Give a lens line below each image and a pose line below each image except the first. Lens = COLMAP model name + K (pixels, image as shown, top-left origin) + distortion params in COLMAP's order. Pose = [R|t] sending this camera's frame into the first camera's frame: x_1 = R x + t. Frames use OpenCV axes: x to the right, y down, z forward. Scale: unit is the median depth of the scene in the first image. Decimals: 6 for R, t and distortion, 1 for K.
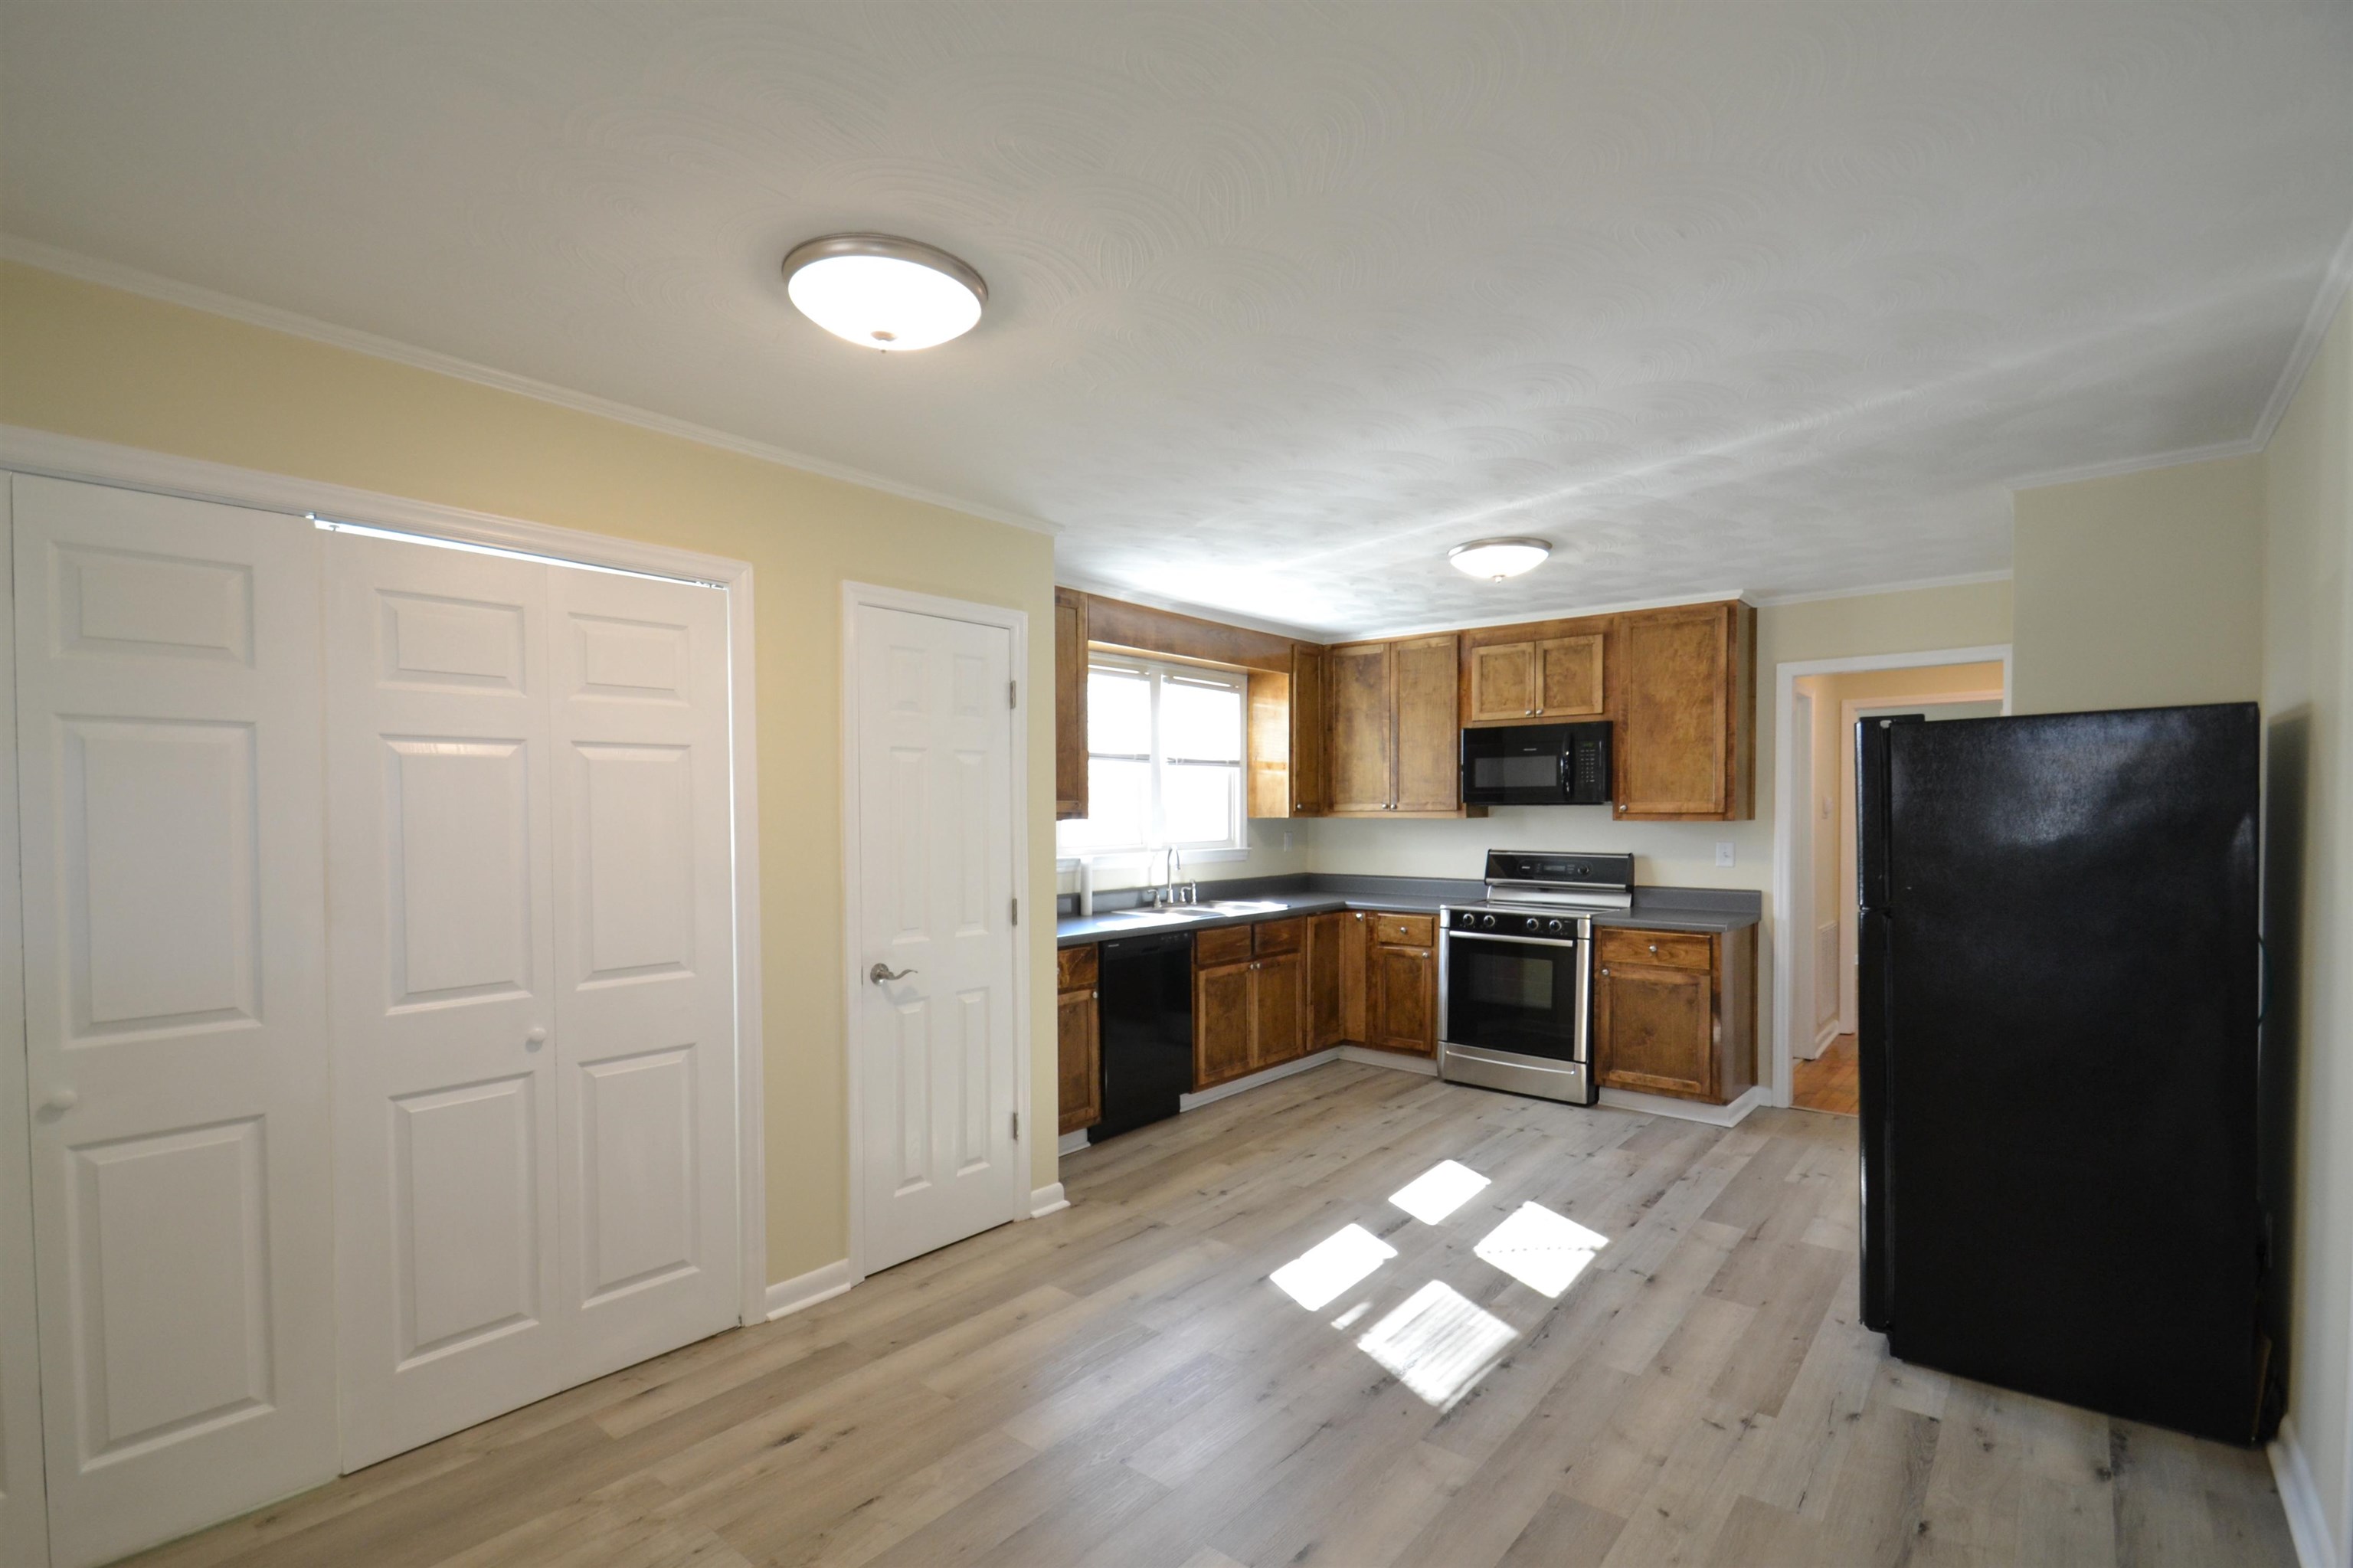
lens RADIAL K [[1060.5, 0, 1146.2], [0, 1060.5, 834.9], [0, 0, 1]] dist [0.009299, -0.014388]
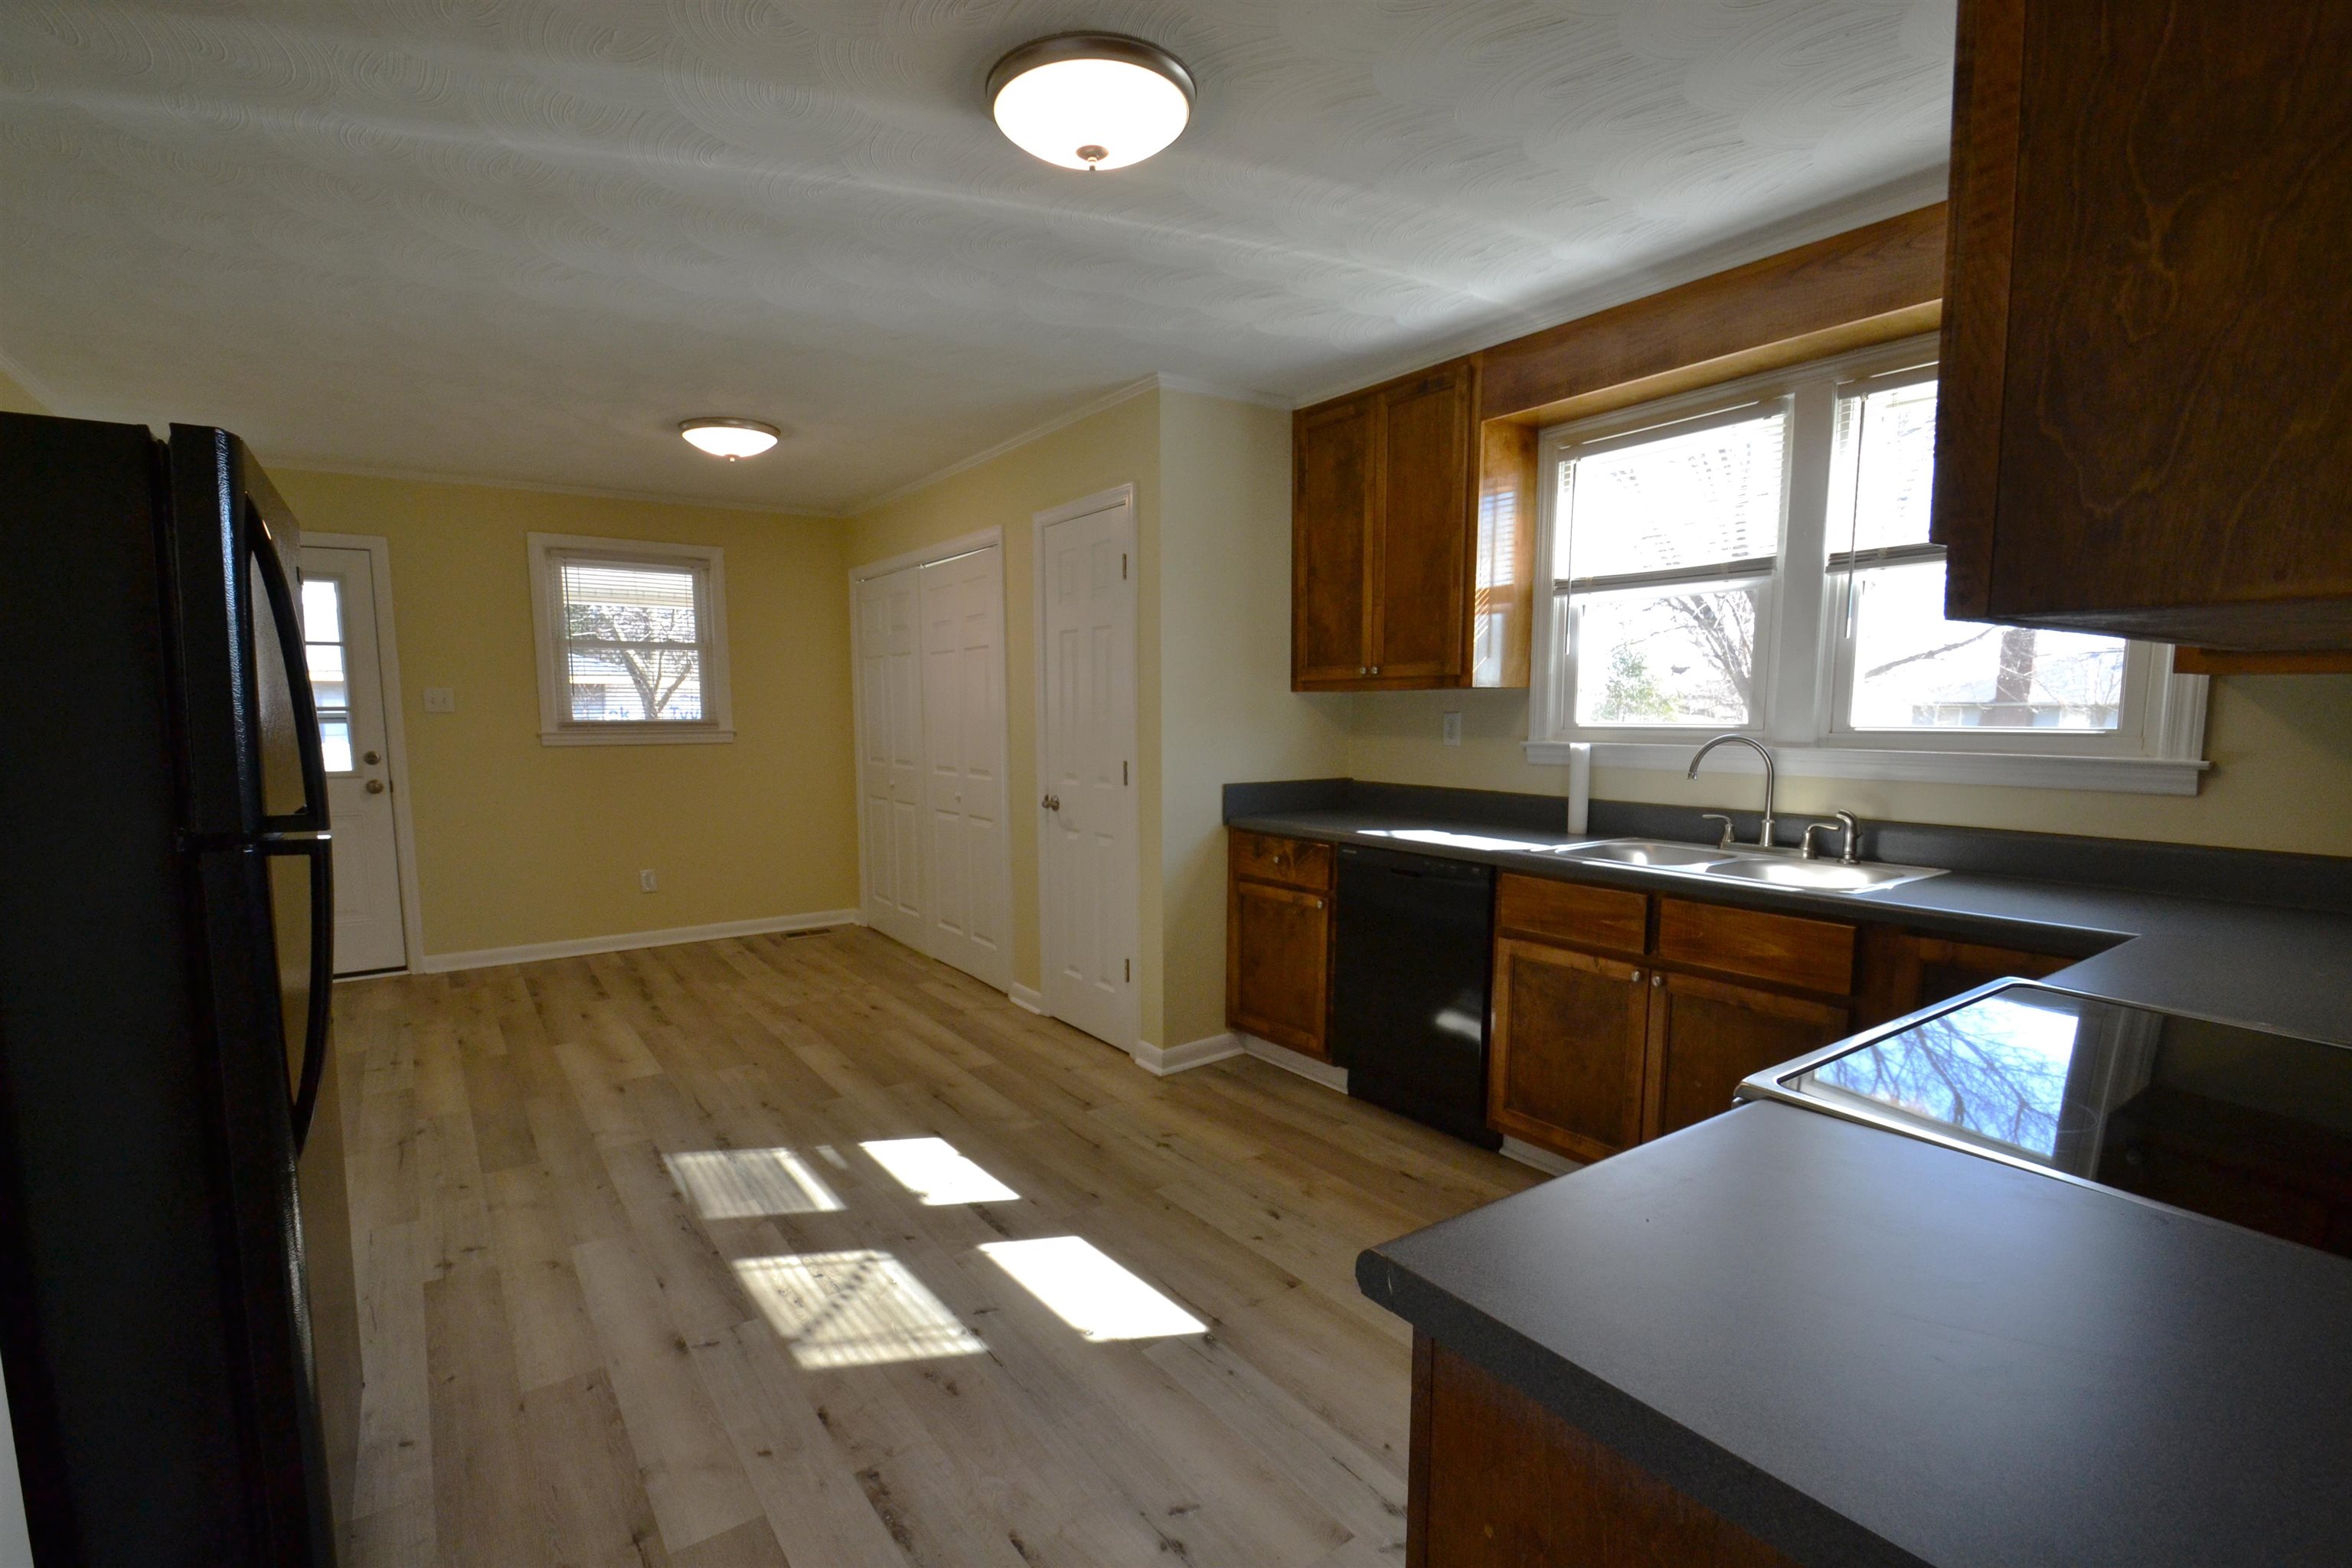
lens RADIAL K [[1060.0, 0, 1145.7], [0, 1060.0, 834.8], [0, 0, 1]] dist [0.009299, -0.014388]
pose [[-0.245192, 0.123517, -0.961574, 0.644842], [-0.016267, 0.991187, 0.131469, -0.005321], [0.969338, 0.047877, -0.241022, 0.907948]]
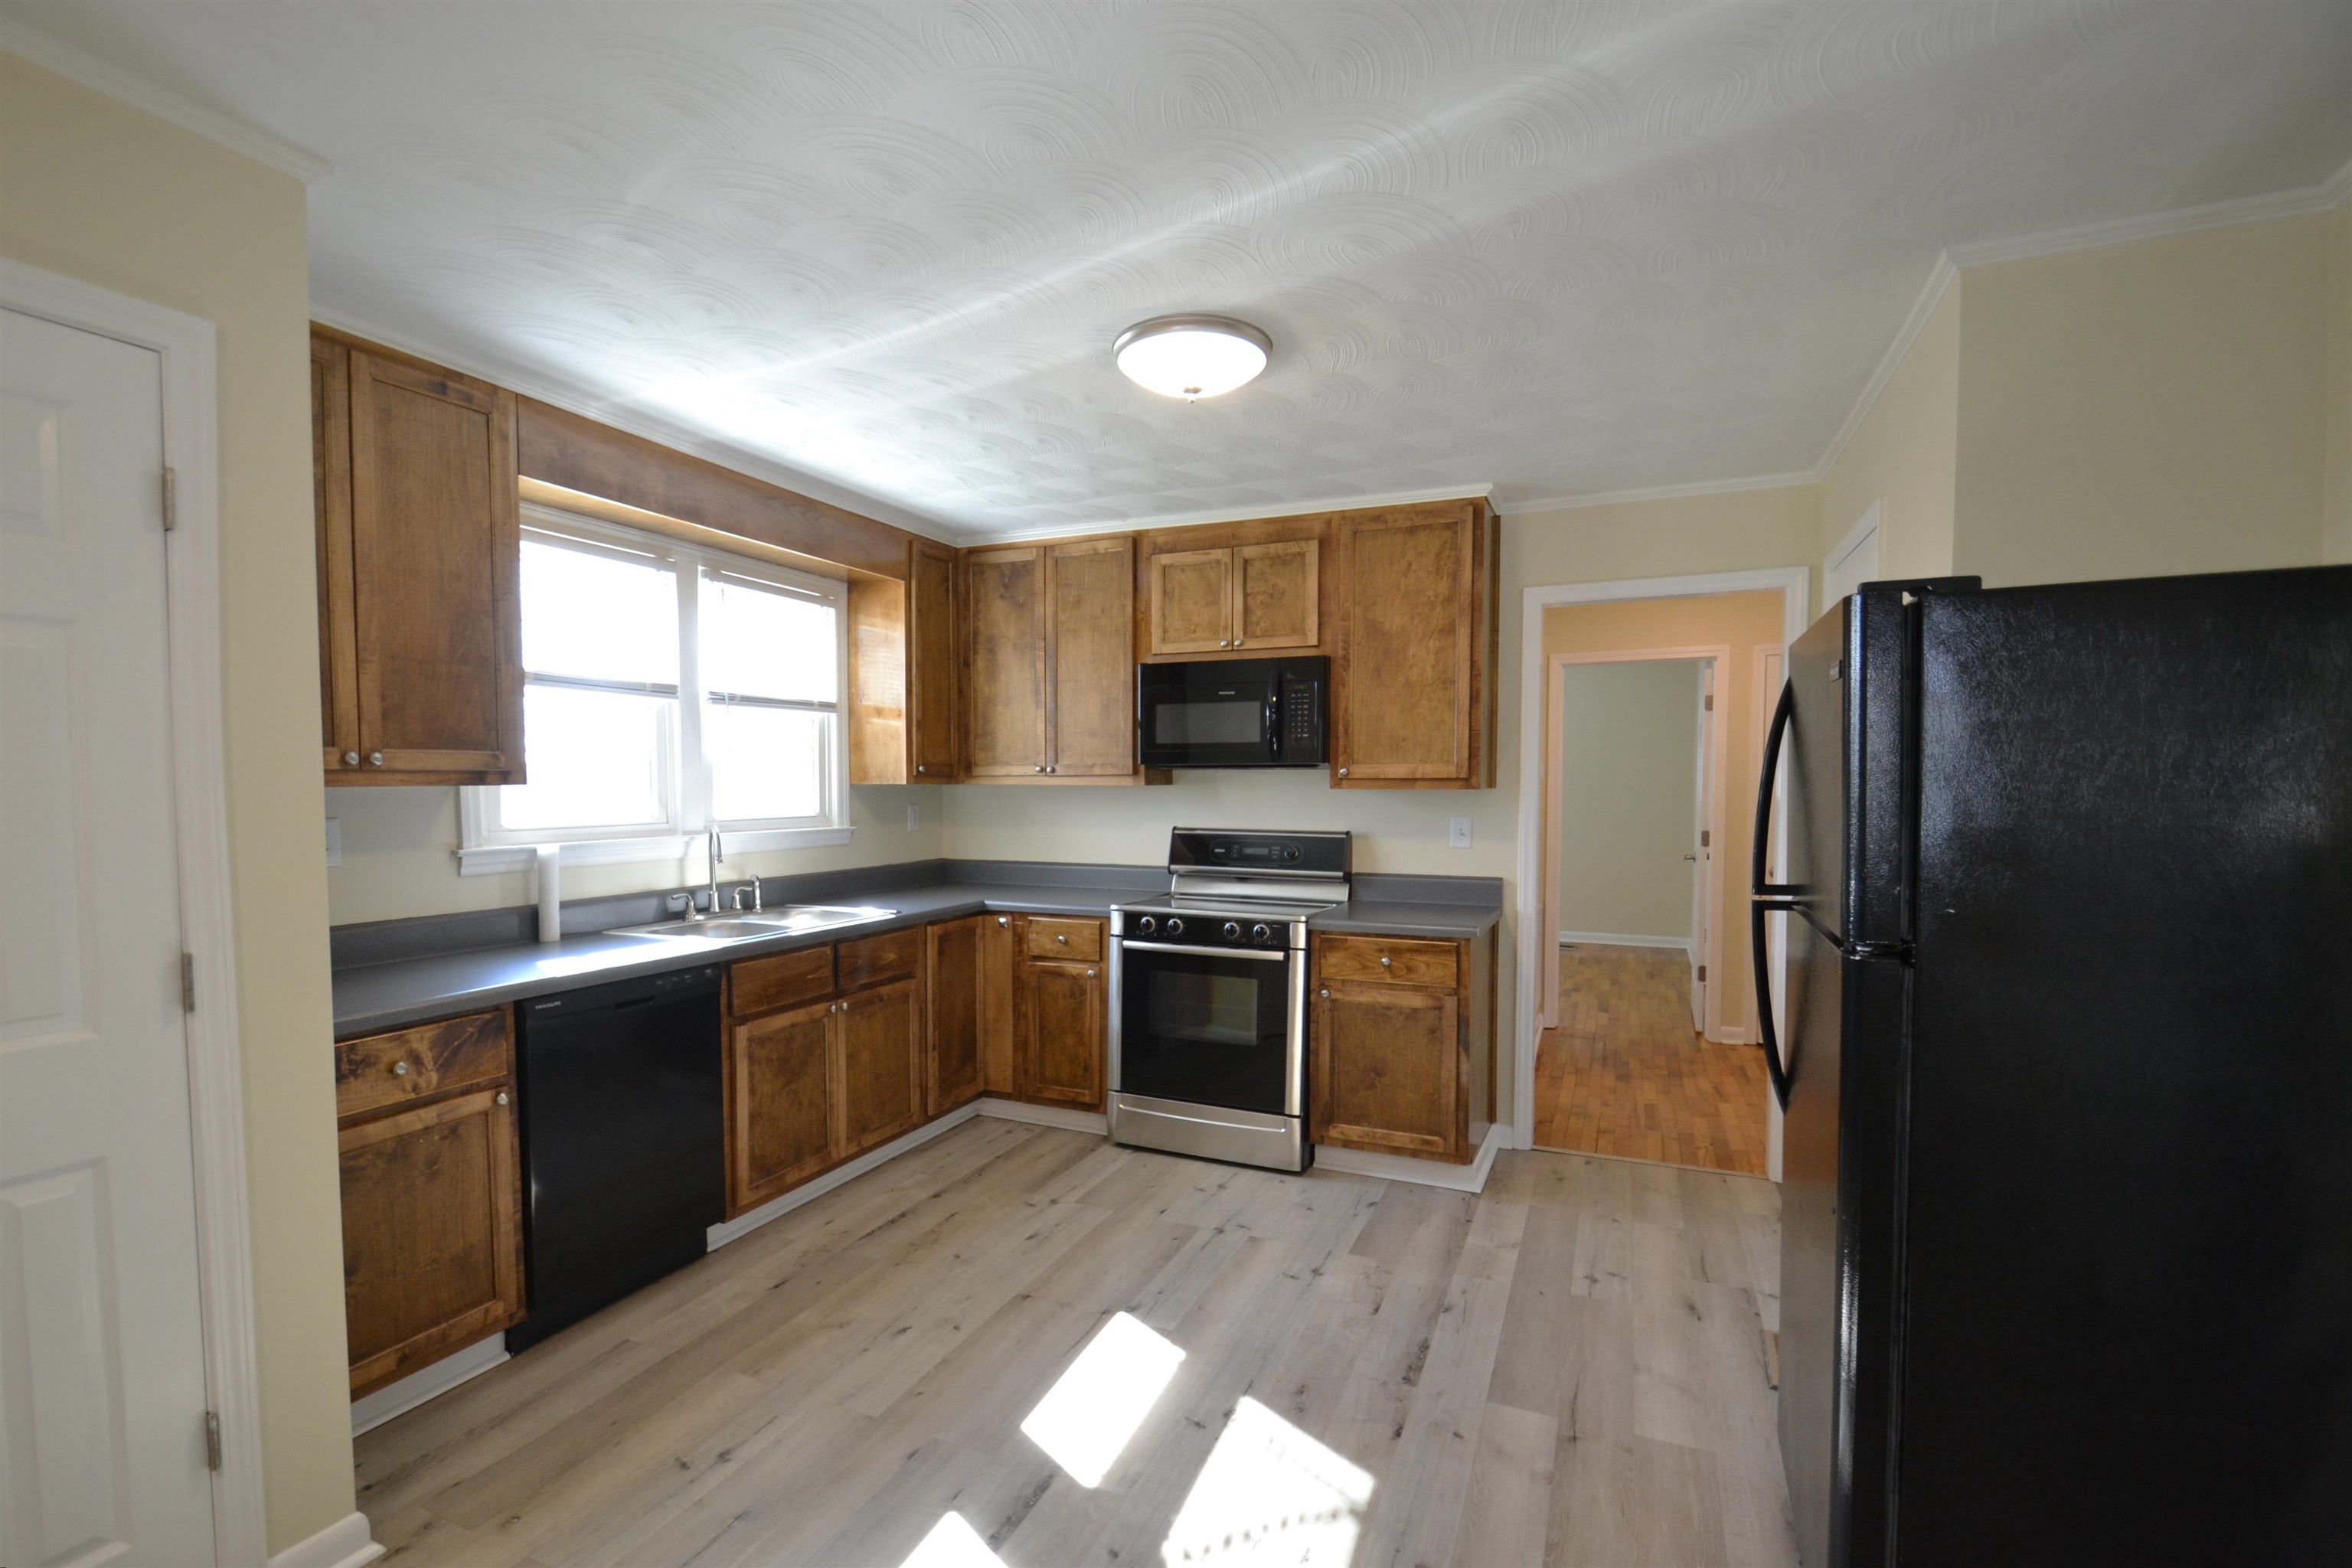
lens RADIAL K [[1060.0, 0, 1145.7], [0, 1060.0, 834.8], [0, 0, 1]] dist [0.009299, -0.014388]
pose [[0.957834, -0.009868, 0.287152, 0.098821], [0.002400, 0.999650, 0.026347, -0.000844], [-0.287311, -0.024546, 0.957523, 0.320957]]
